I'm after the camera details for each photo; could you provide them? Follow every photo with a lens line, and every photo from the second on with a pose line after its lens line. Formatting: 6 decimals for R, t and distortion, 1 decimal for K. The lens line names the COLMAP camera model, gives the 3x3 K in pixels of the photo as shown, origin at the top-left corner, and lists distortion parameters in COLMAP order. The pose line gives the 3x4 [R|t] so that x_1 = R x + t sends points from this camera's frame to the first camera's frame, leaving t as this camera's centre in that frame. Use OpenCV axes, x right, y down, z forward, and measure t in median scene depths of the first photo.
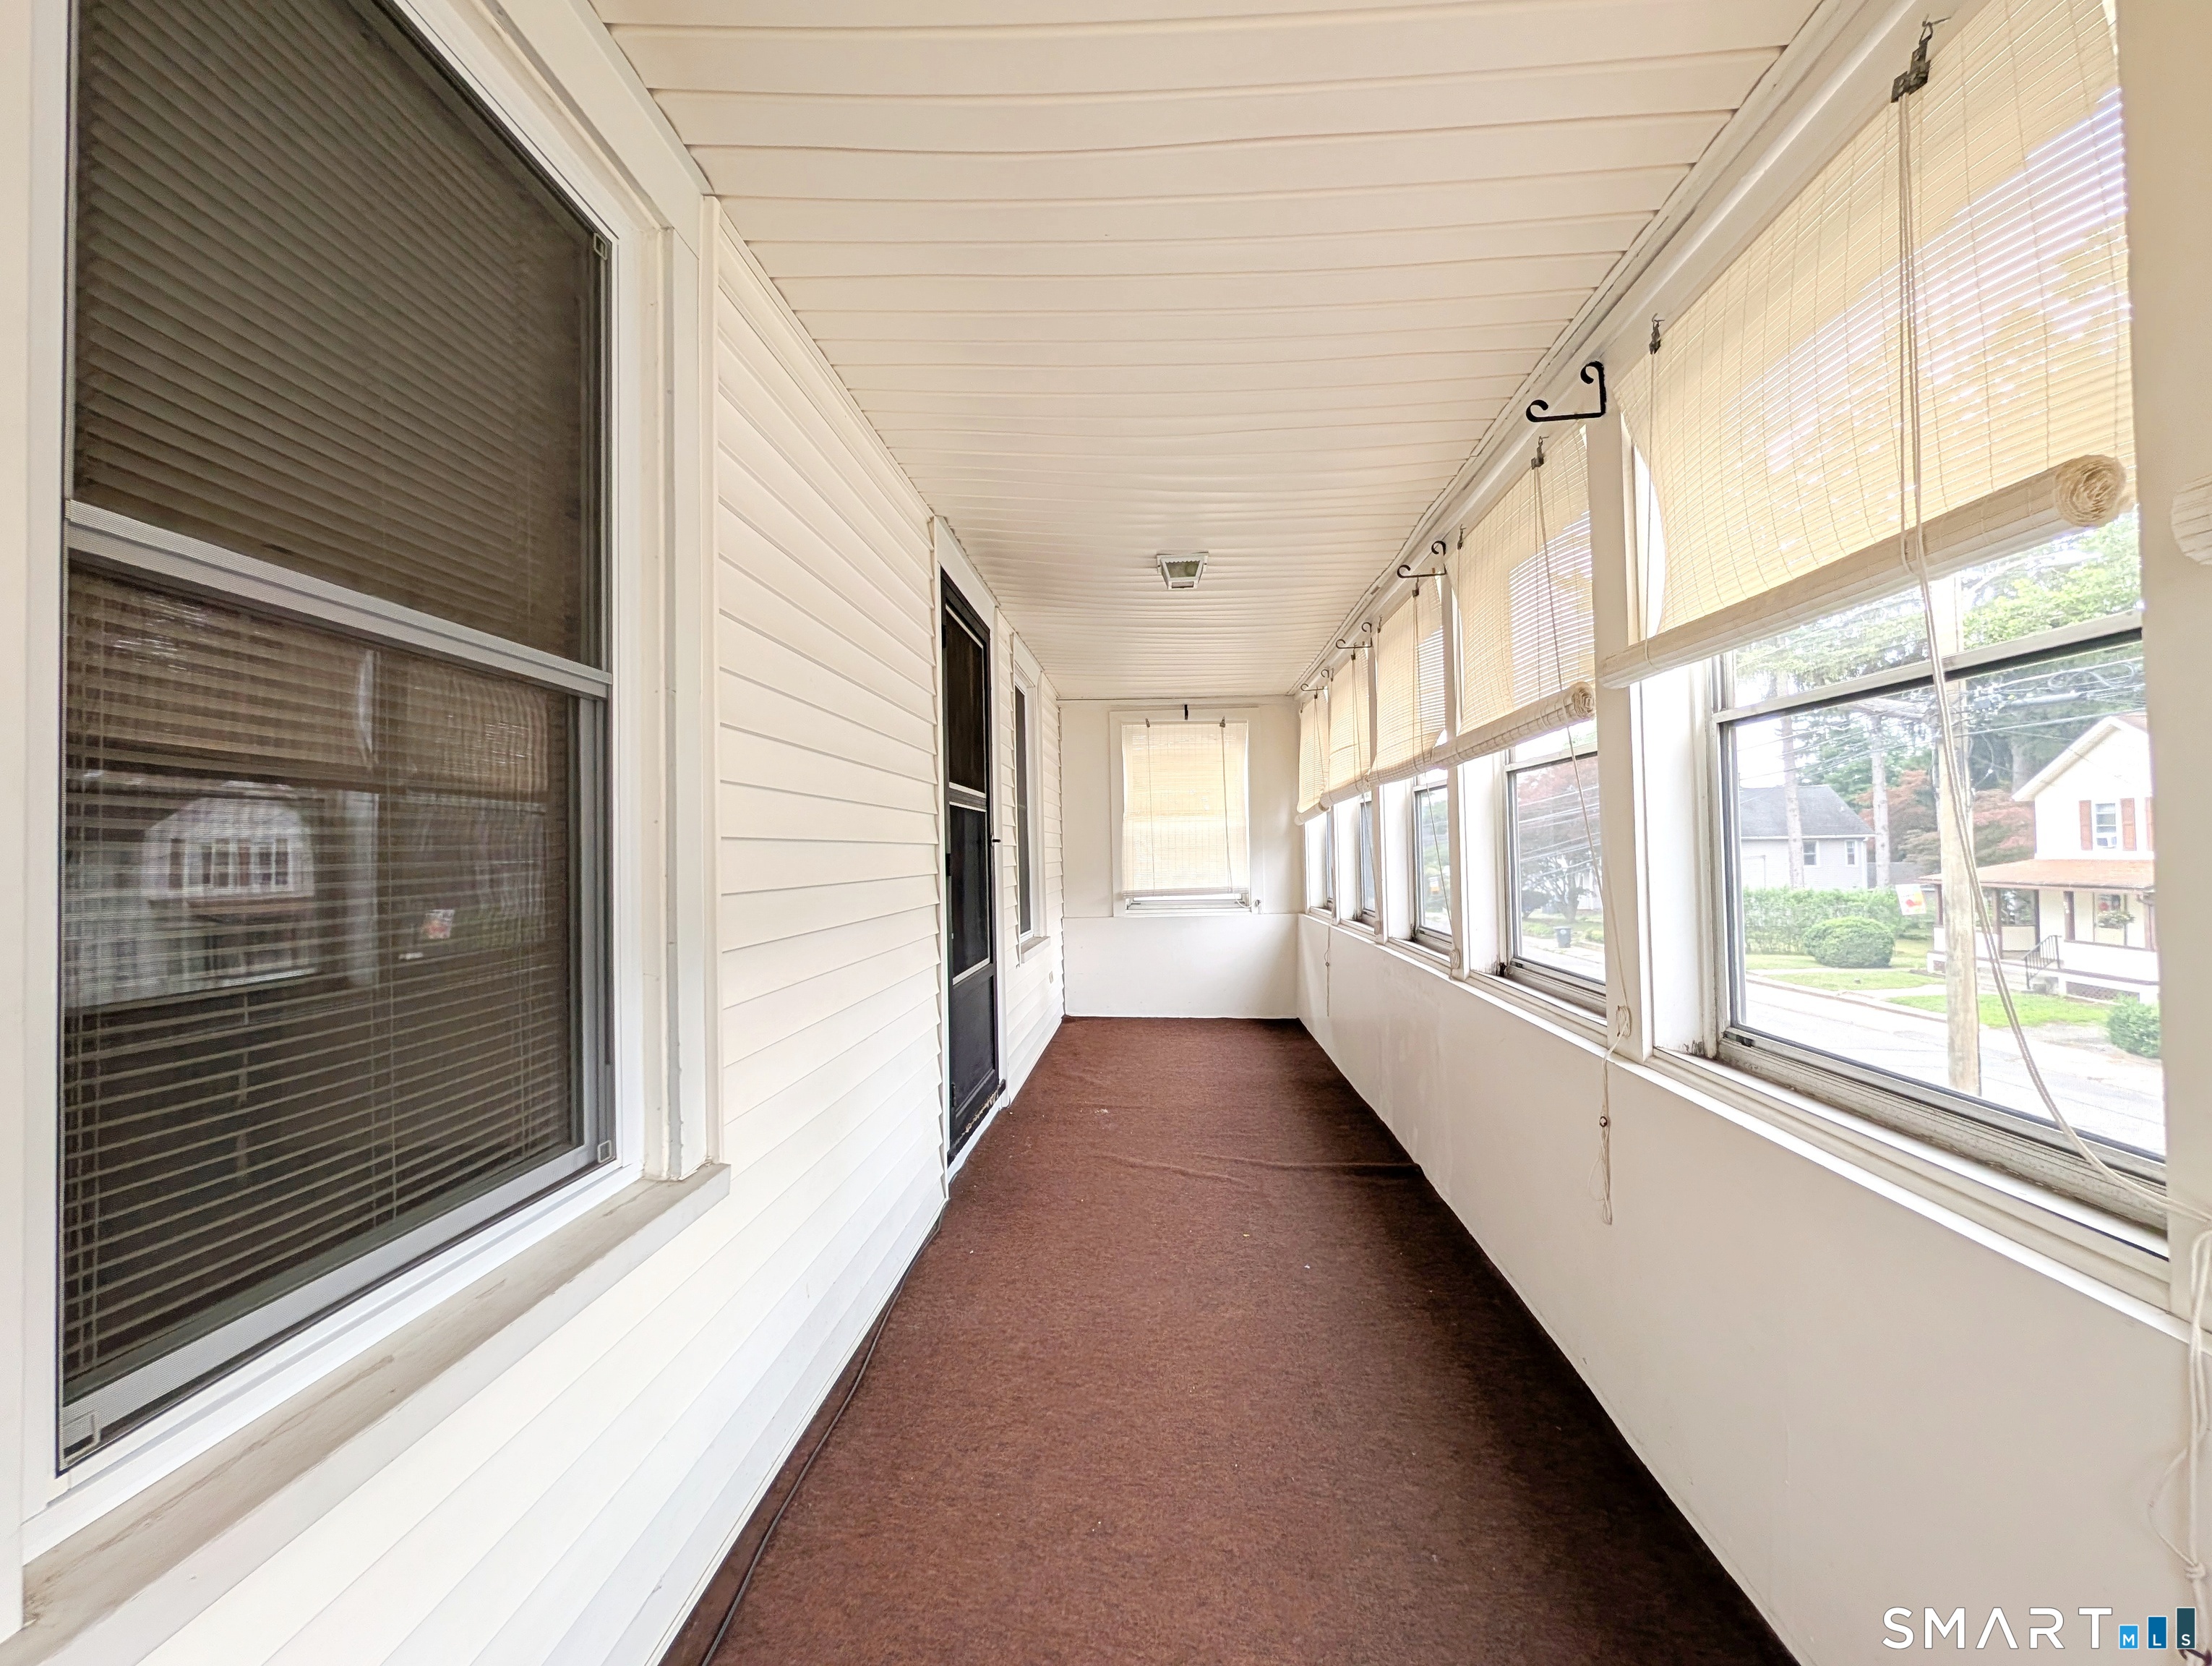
lens RADIAL K [[849.2, 0, 1107.1], [0, 849.2, 837.0], [0, 0, 1]] dist [0.001098, -0.000878]
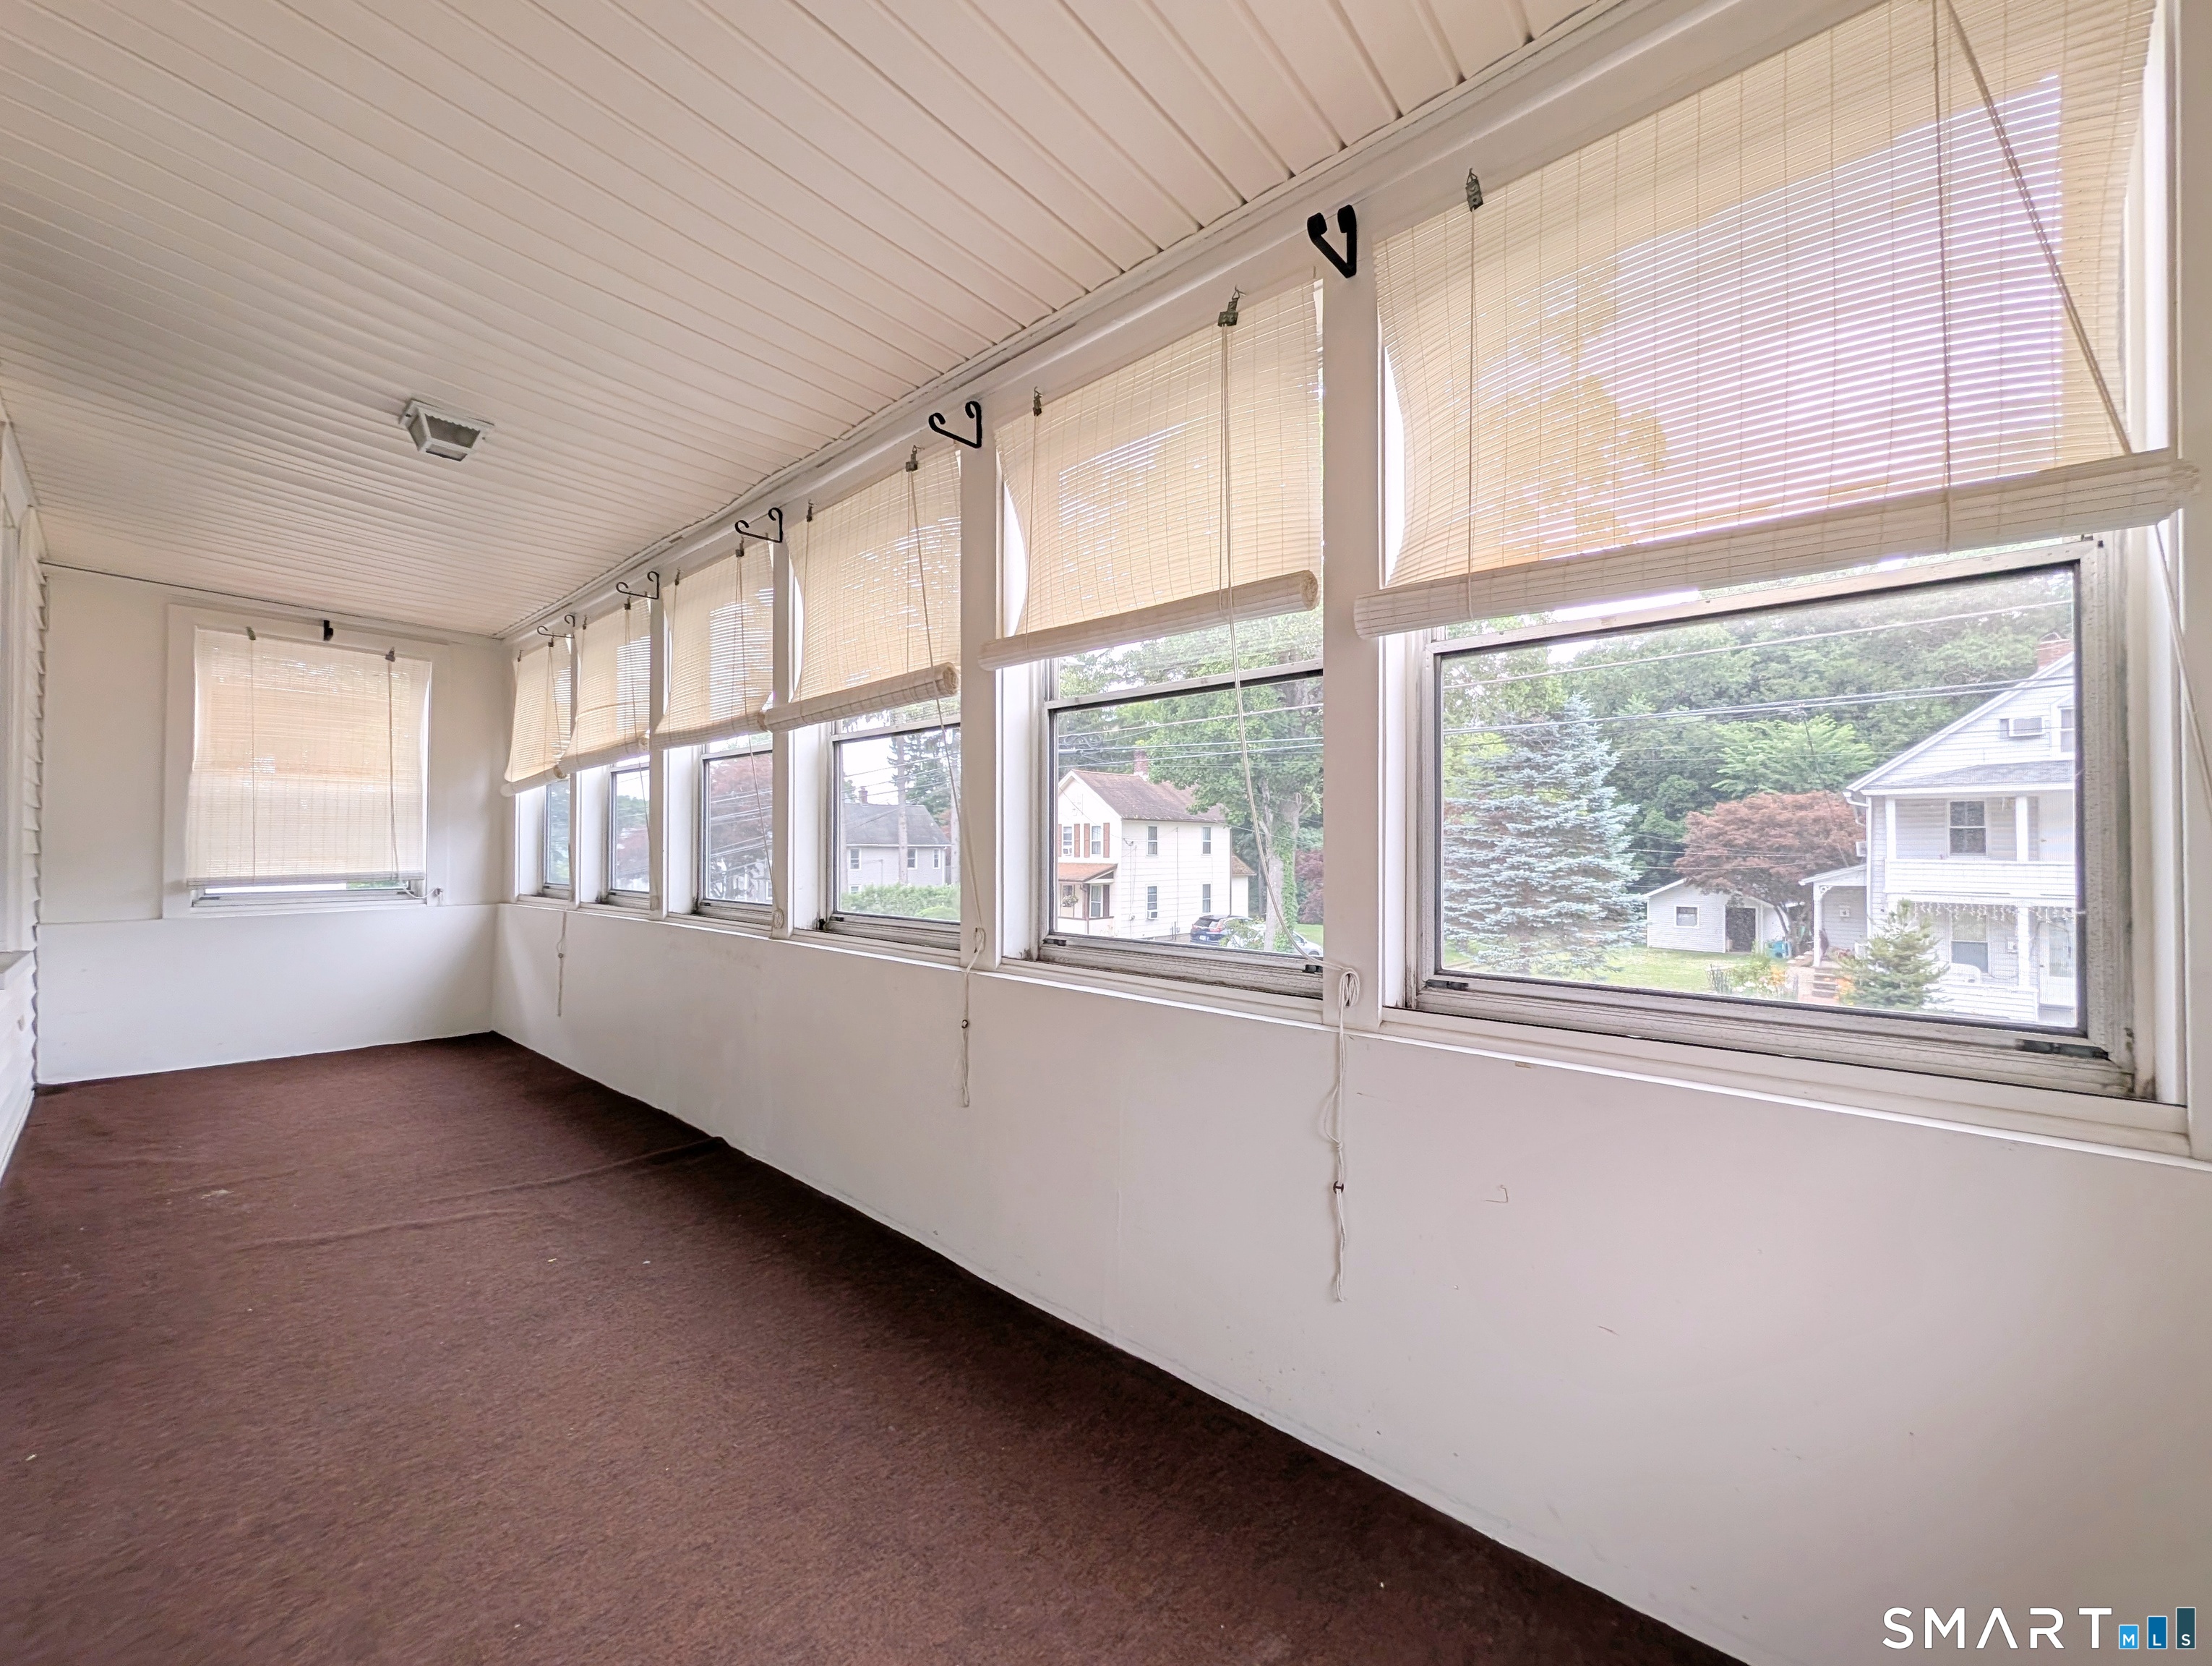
lens RADIAL K [[849.2, 0, 1107.1], [0, 849.2, 837.0], [0, 0, 1]] dist [0.001098, -0.000878]
pose [[0.600863, 0.030769, 0.798759, -0.150026], [-0.026257, 0.999479, -0.018749, 0.047010], [-0.798920, -0.009708, 0.601358, 0.059574]]
